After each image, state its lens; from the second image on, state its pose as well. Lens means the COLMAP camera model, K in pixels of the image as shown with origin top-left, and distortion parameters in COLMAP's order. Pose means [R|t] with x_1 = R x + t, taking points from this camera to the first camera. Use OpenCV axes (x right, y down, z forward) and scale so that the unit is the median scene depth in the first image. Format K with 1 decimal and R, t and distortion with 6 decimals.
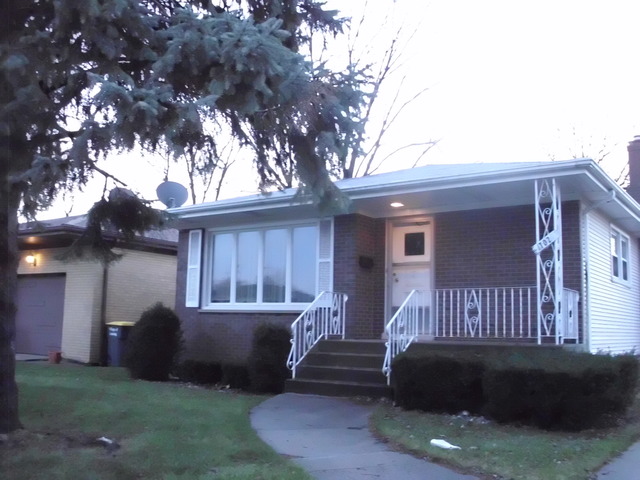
lens RADIAL K [[668.6, 0, 320.0], [0, 668.6, 240.0], [0, 0, 1]] dist [-0.132624, 0.038580]
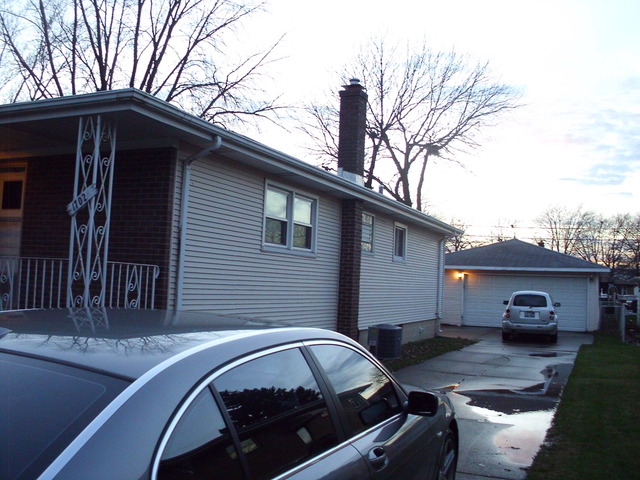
lens RADIAL K [[668.6, 0, 320.0], [0, 668.6, 240.0], [0, 0, 1]] dist [-0.132624, 0.038580]
pose [[0.982262, 0.030240, 0.185061, 0.432685], [-0.044359, 0.996372, 0.072633, -0.016359], [-0.182193, -0.079554, 0.980039, 0.197131]]
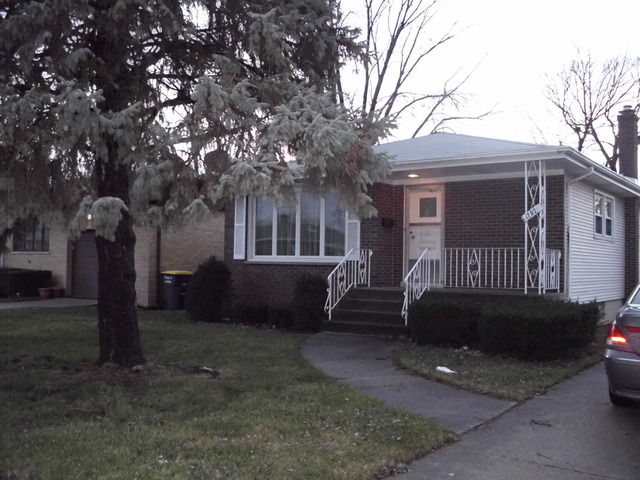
lens RADIAL K [[668.6, 0, 320.0], [0, 668.6, 240.0], [0, 0, 1]] dist [-0.132624, 0.038580]
pose [[0.999589, -0.008361, -0.027424, -0.023542], [0.010999, 0.995175, 0.097496, -0.065394], [0.026477, -0.097757, 0.994858, -0.237862]]
